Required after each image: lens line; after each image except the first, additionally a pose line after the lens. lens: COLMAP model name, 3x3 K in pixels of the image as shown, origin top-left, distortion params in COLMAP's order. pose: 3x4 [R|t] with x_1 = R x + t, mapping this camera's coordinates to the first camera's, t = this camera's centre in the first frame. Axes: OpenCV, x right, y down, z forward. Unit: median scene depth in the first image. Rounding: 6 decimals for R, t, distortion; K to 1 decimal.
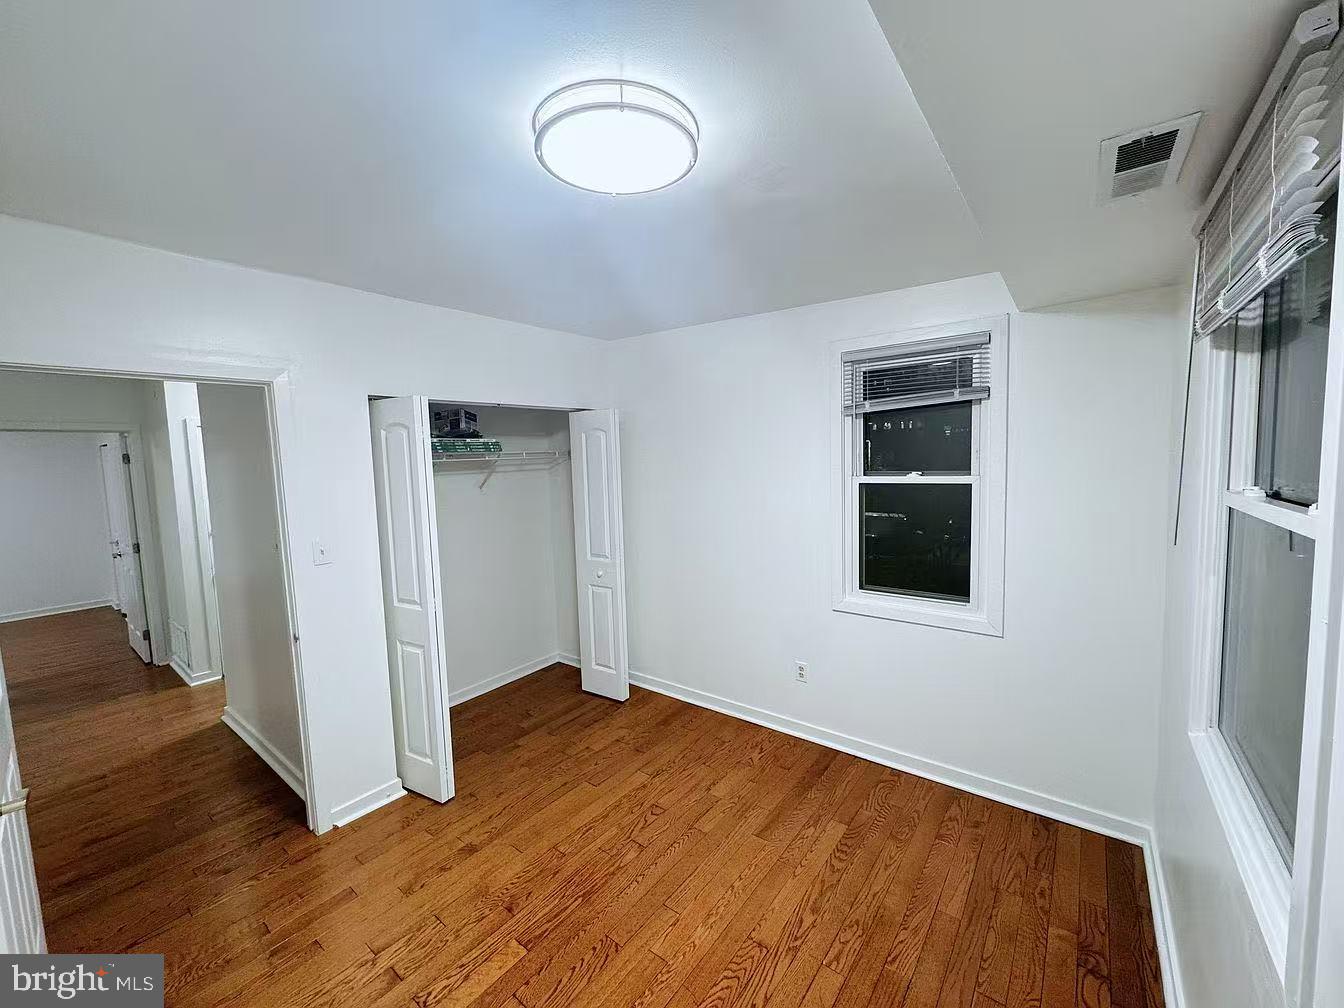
lens RADIAL K [[533.2, 0, 675.9], [0, 533.2, 504.3], [0, 0, 1]] dist [-0.000627, 0.000111]
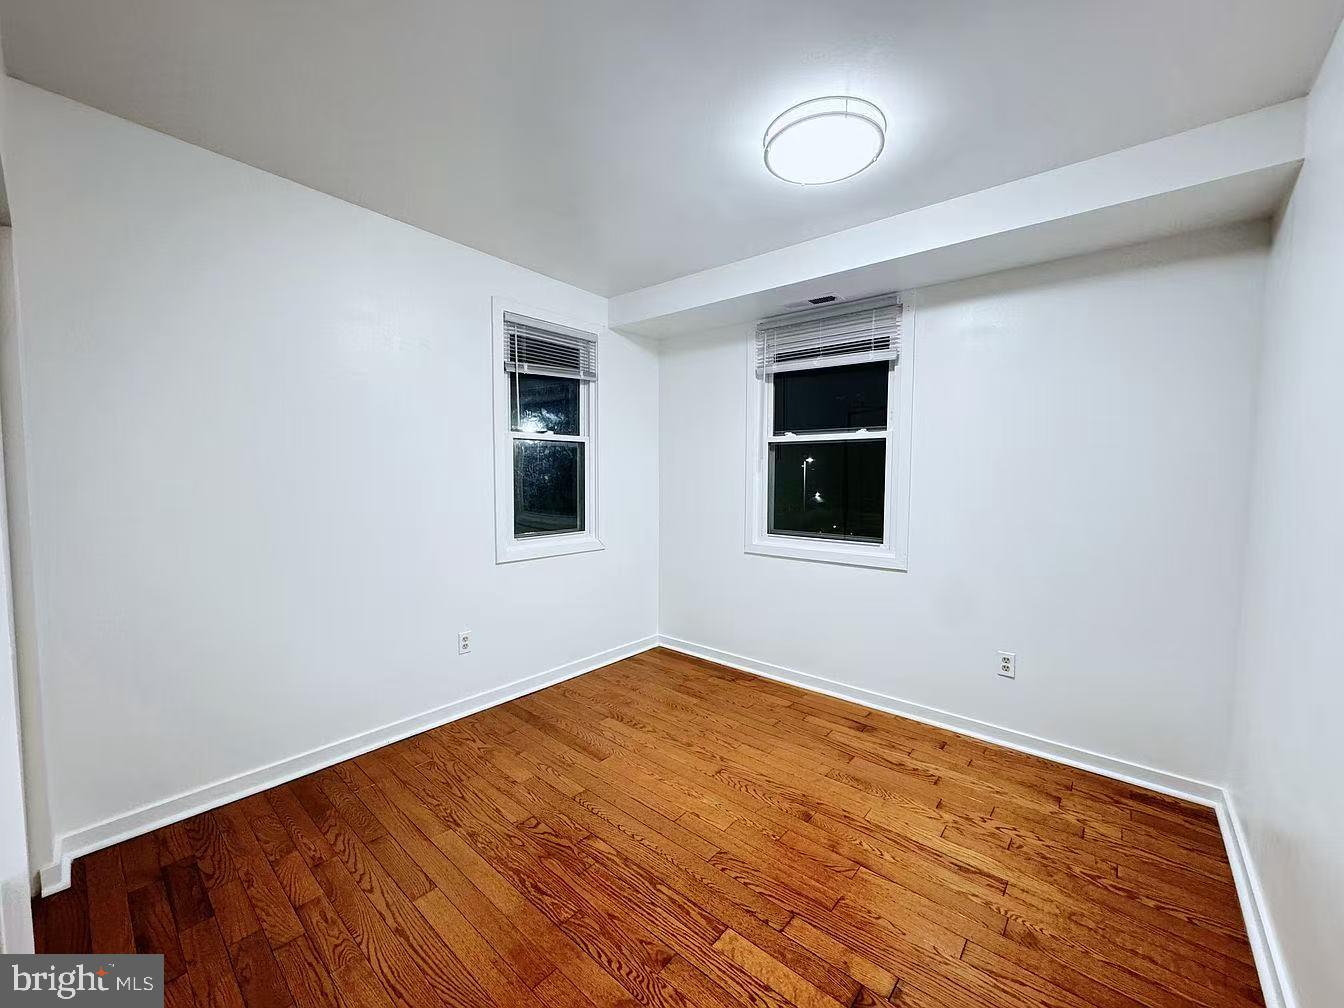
lens RADIAL K [[533.2, 0, 668.2], [0, 533.2, 503.9], [0, 0, 1]] dist [-0.000627, 0.000111]
pose [[0.058380, -0.035250, 0.997672, -0.834032], [0.077688, 0.996506, 0.030662, 0.098857], [-0.995267, 0.075717, 0.060914, 0.747259]]
